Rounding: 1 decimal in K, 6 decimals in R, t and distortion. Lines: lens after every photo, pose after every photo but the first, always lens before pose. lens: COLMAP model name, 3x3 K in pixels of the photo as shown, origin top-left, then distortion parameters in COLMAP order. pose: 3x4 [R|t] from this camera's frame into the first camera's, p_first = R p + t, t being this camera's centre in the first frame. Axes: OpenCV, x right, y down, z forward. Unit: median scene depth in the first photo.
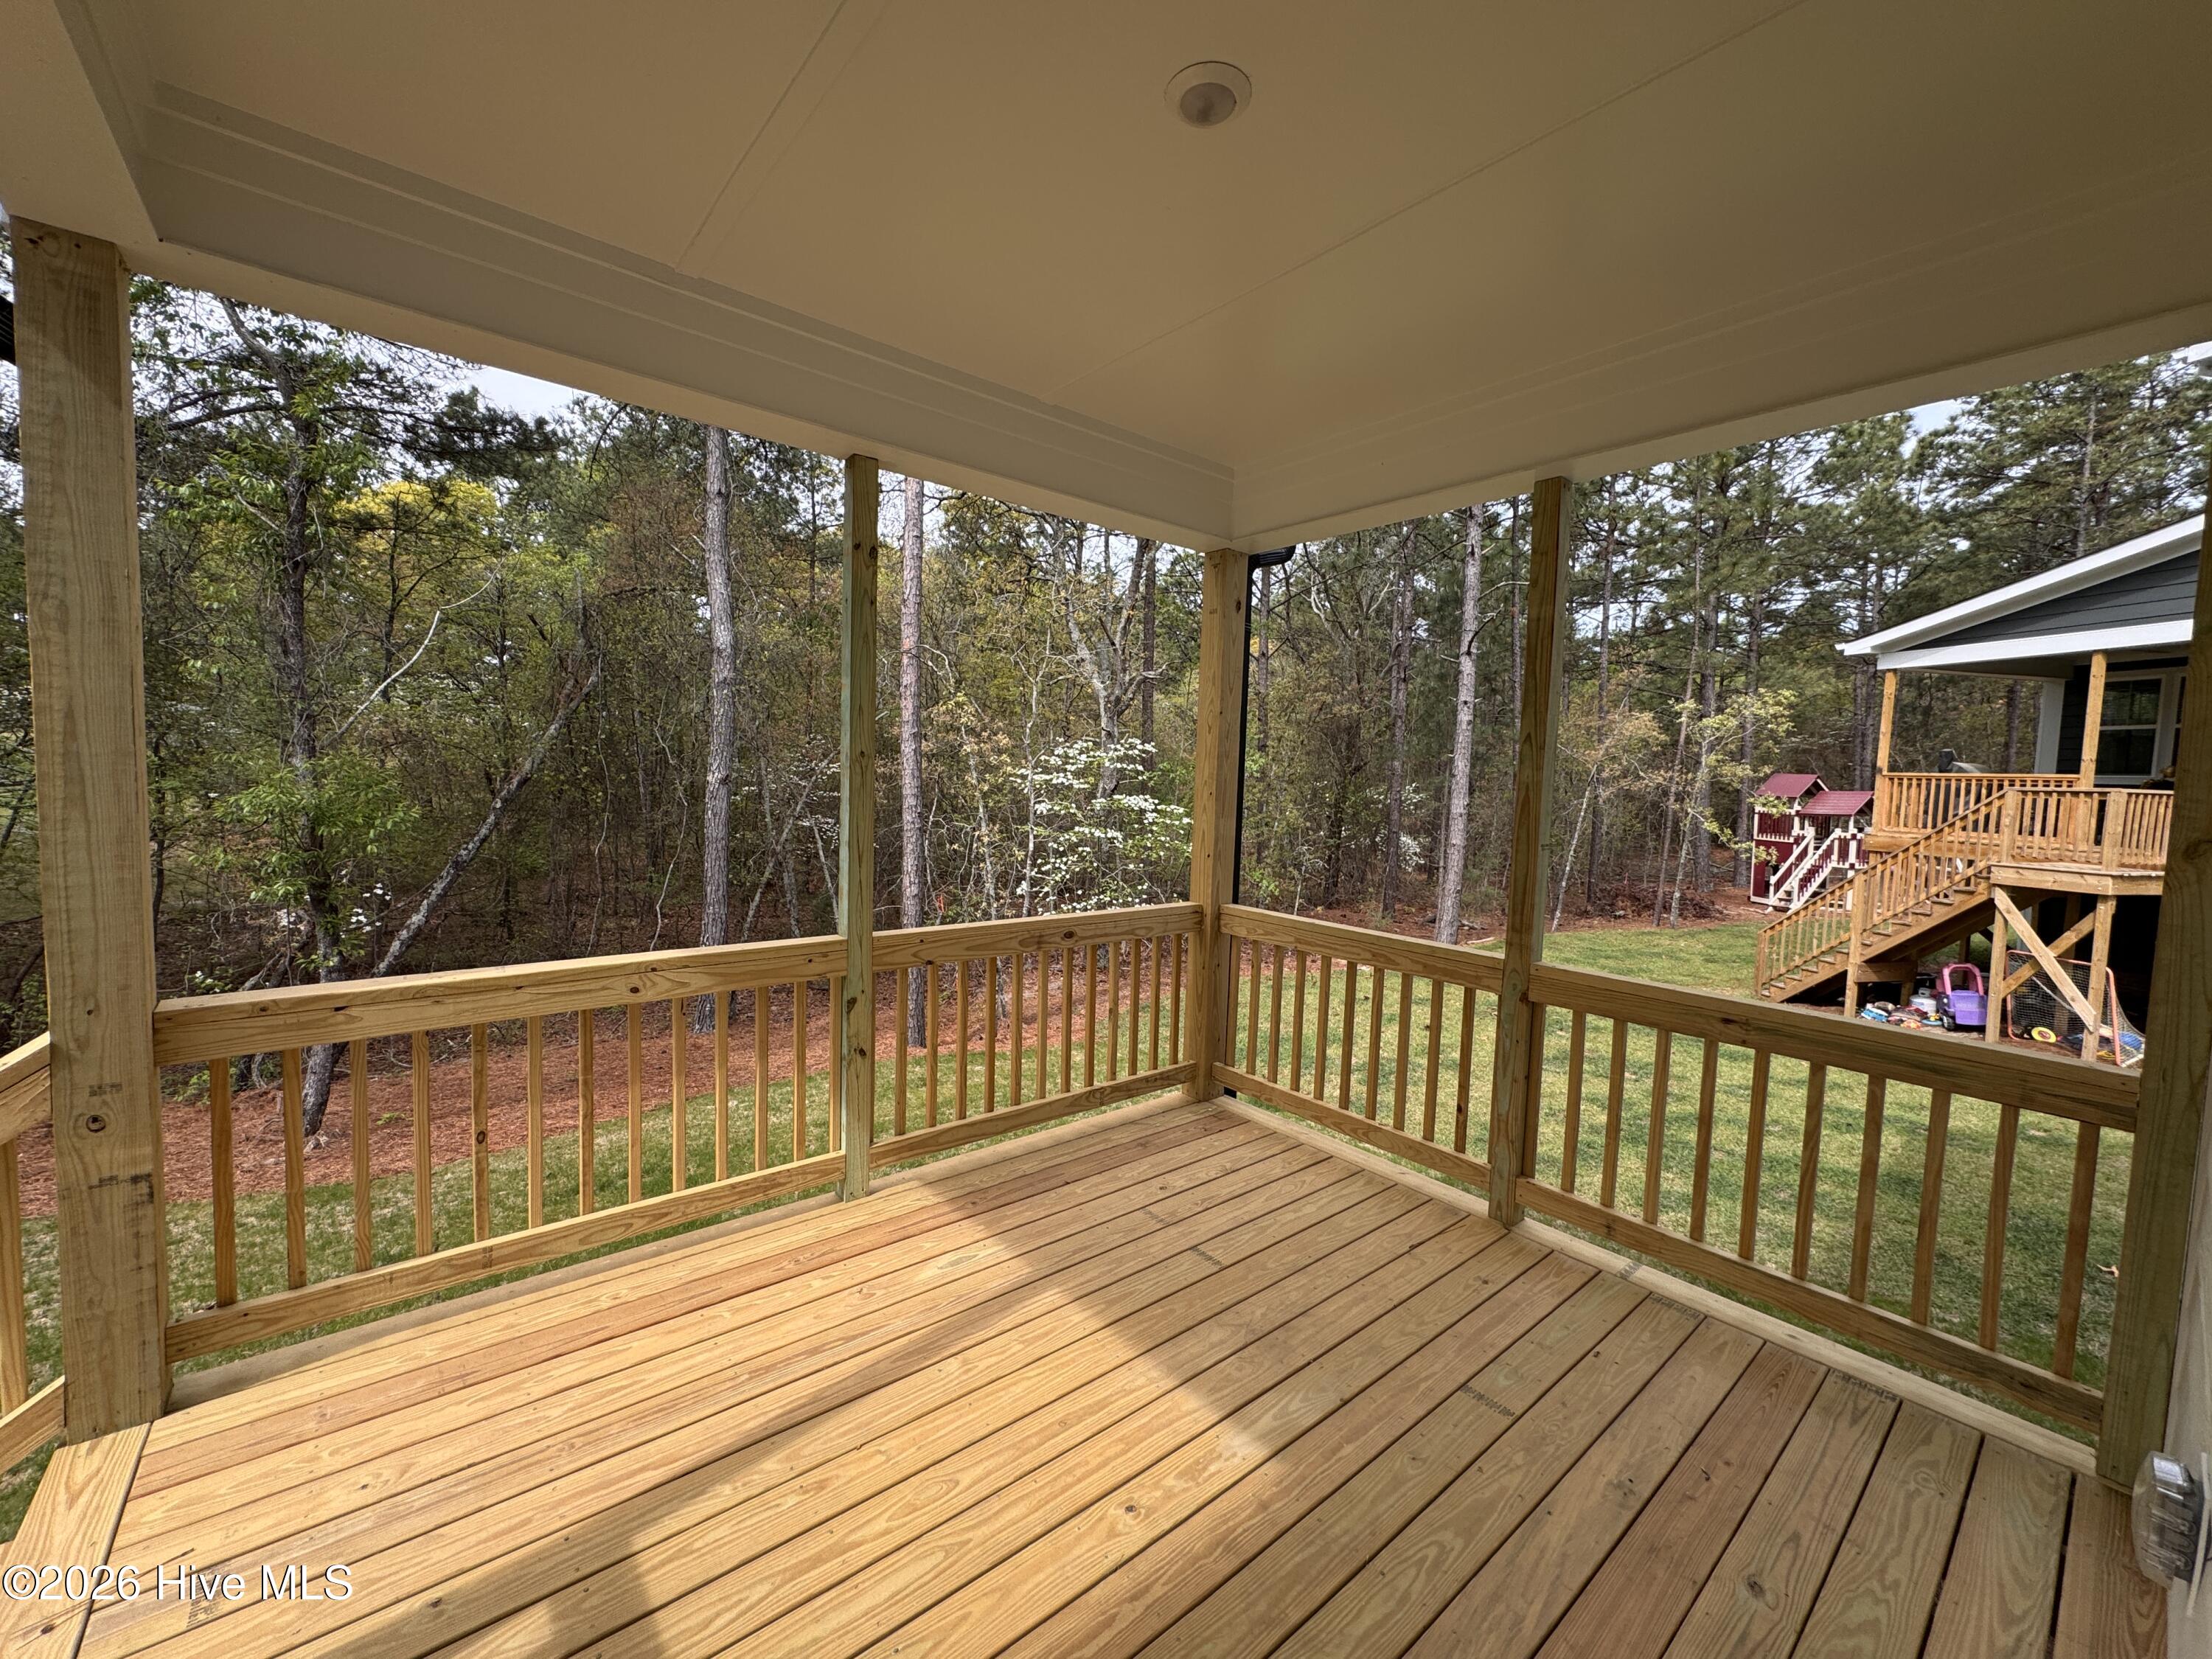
lens RADIAL K [[883.3, 0, 1101.5], [0, 883.3, 831.1], [0, 0, 1]] dist [-0.001908, -0.000165]
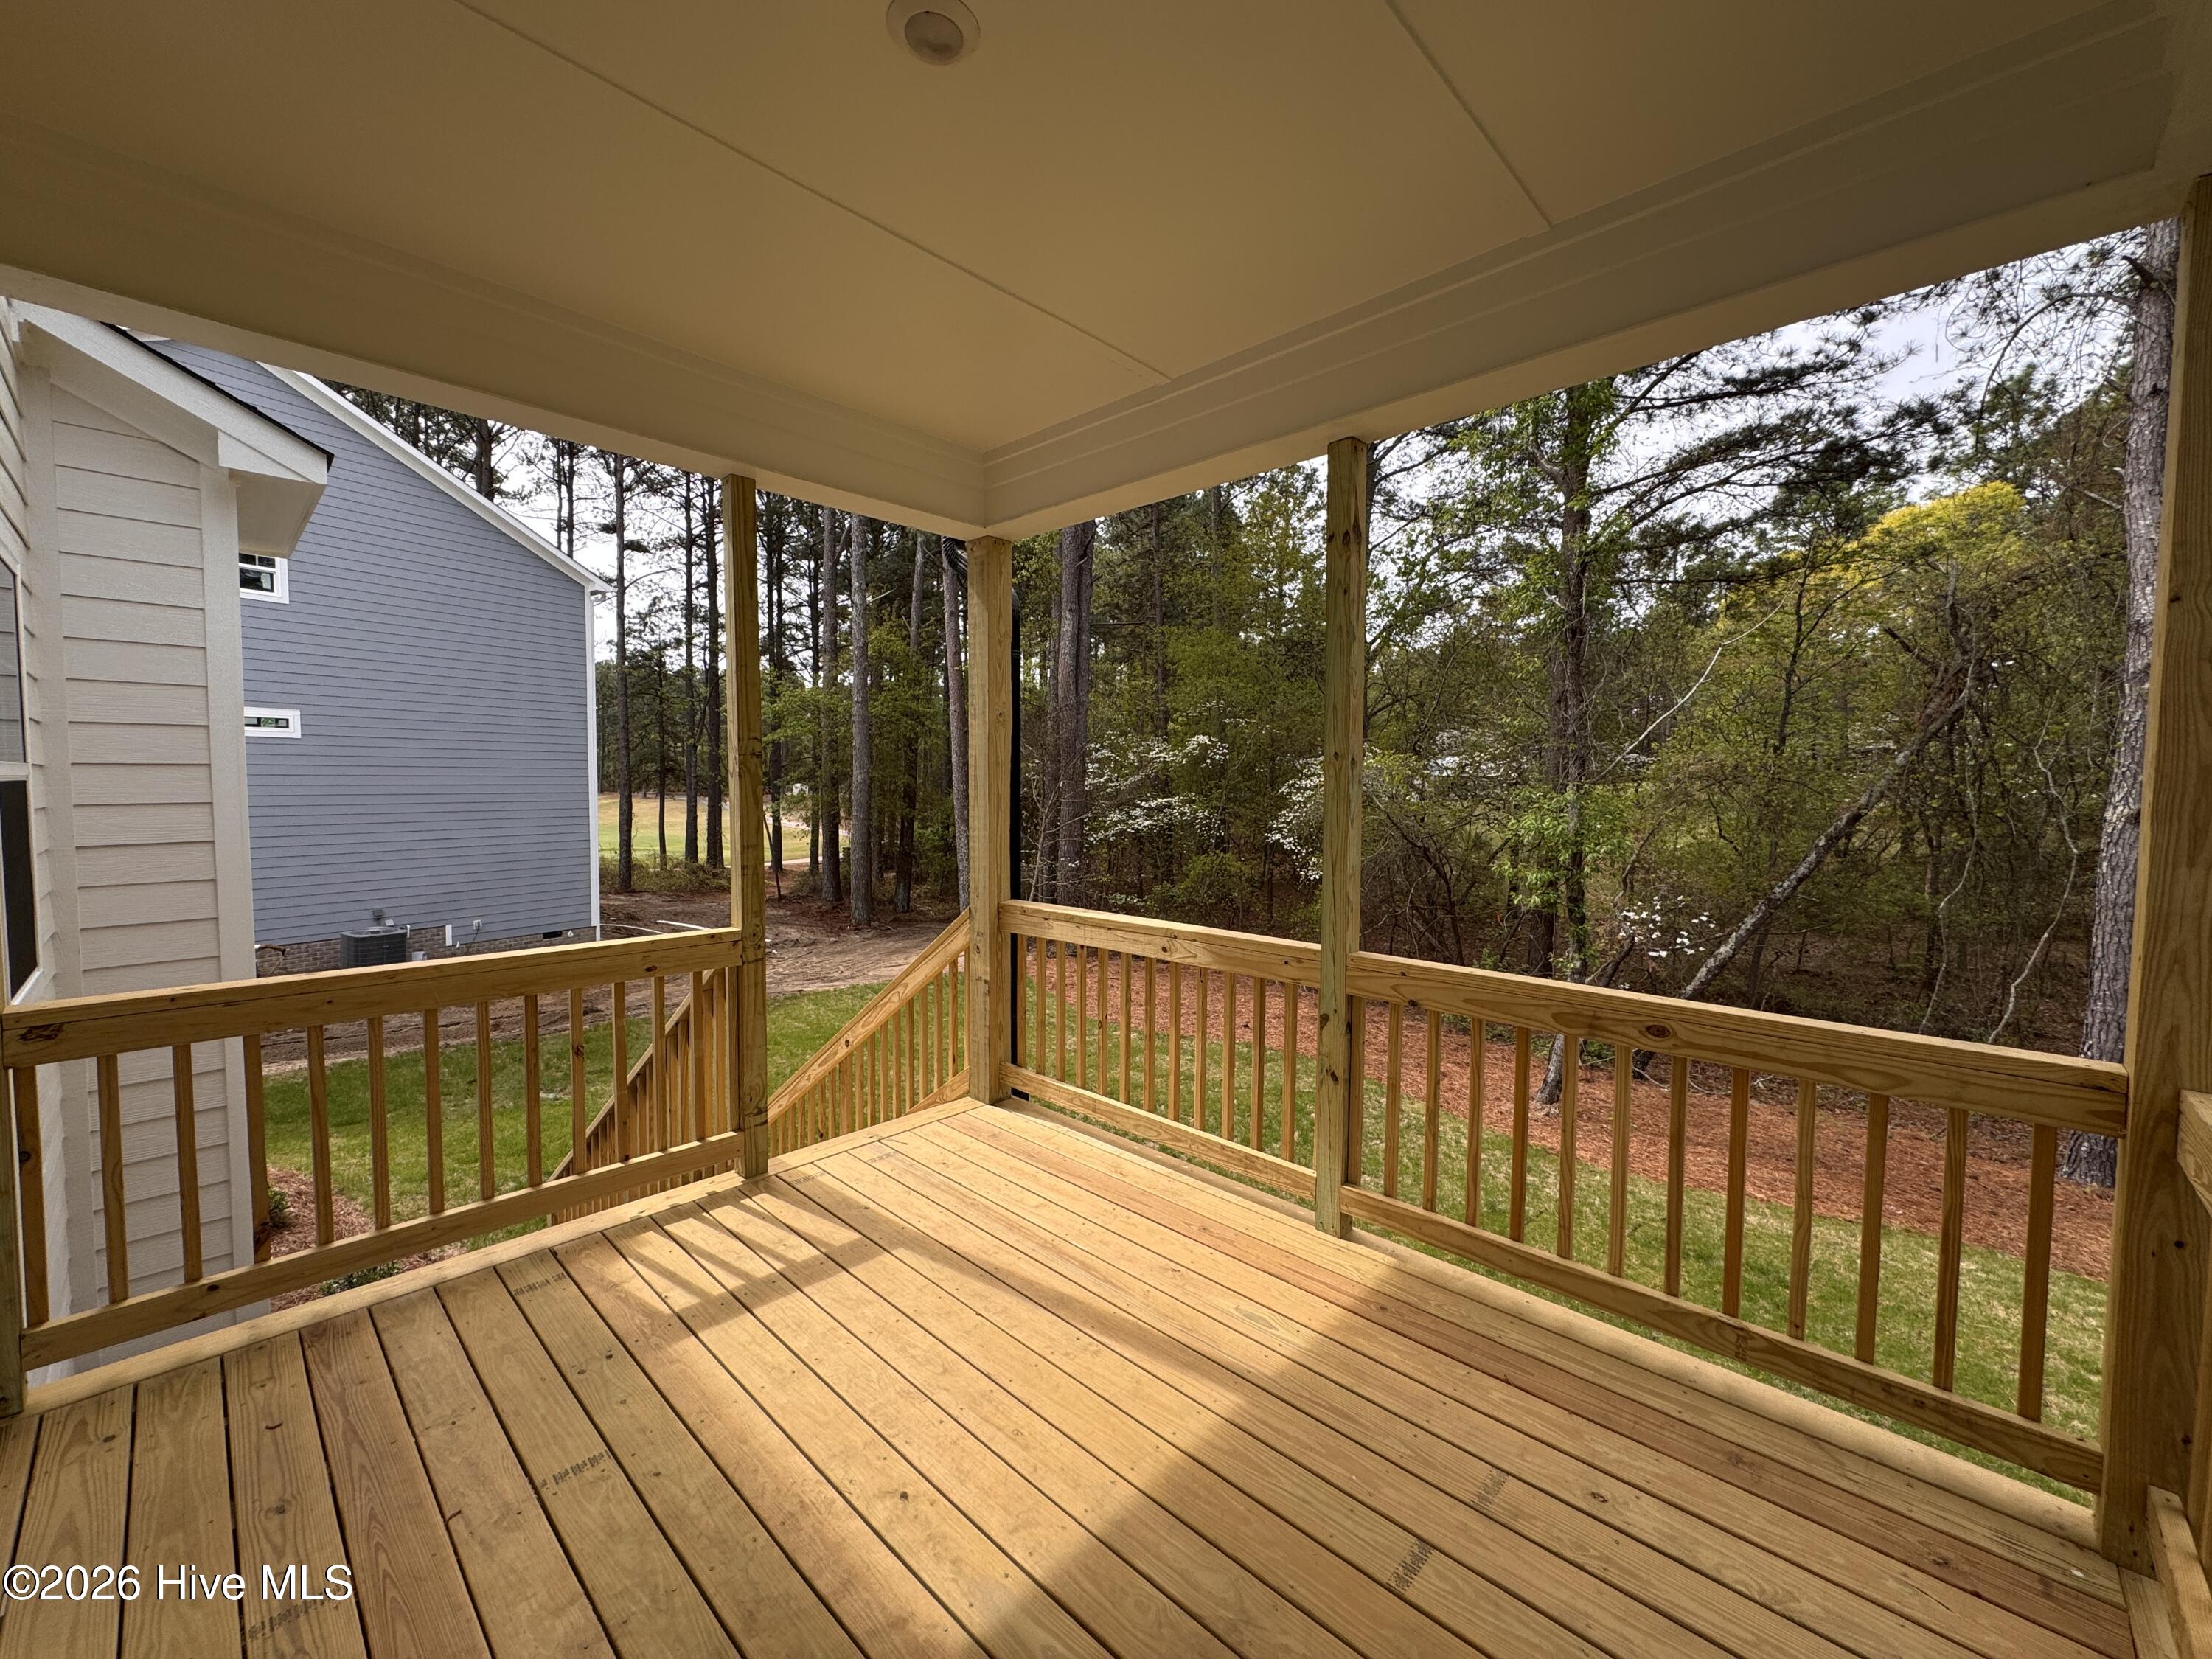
lens RADIAL K [[883.3, 0, 1102.9], [0, 883.3, 824.8], [0, 0, 1]] dist [-0.001908, -0.000165]
pose [[0.127271, 0.016600, -0.991729, 0.506908], [-0.072461, 0.997344, 0.007395, -0.002000], [0.989218, 0.070920, 0.128136, 0.516033]]
